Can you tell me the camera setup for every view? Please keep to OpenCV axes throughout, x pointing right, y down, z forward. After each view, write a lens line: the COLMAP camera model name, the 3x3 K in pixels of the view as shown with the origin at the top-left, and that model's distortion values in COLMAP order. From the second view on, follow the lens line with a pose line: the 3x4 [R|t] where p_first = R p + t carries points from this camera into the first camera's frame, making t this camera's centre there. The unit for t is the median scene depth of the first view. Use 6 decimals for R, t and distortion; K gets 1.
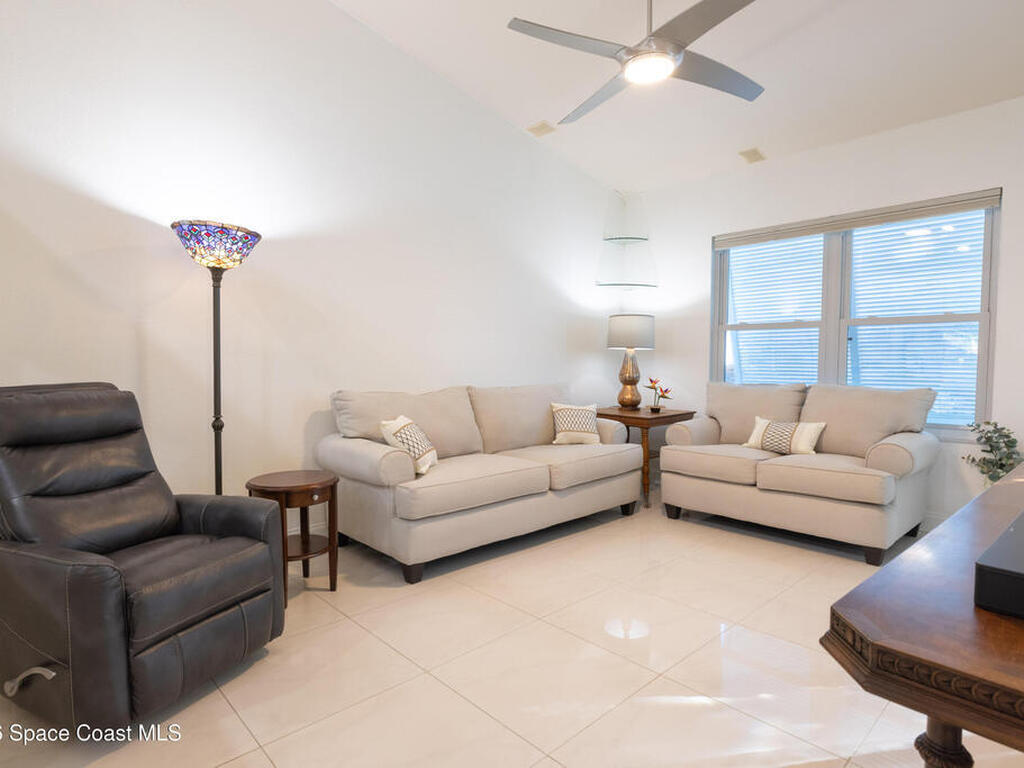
lens RADIAL K [[576.2, 0, 510.7], [0, 576.2, 382.6], [0, 0, 1]] dist [0.000427, -0.002209]
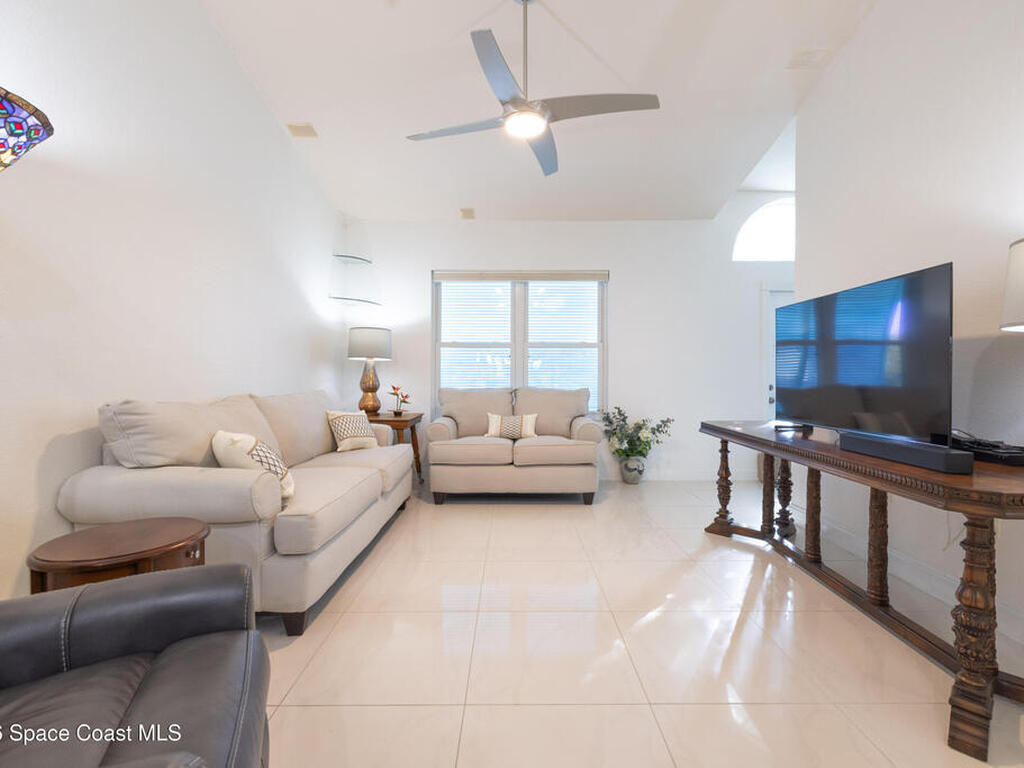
lens RADIAL K [[479.4, 0, 513.5], [0, 479.4, 379.9], [0, 0, 1]] dist [0.000342, 0.000738]
pose [[0.666610, 0.001585, 0.745405, -0.334007], [0.027398, 0.999270, -0.026626, 0.014091], [-0.744903, 0.038172, 0.666080, 0.226522]]
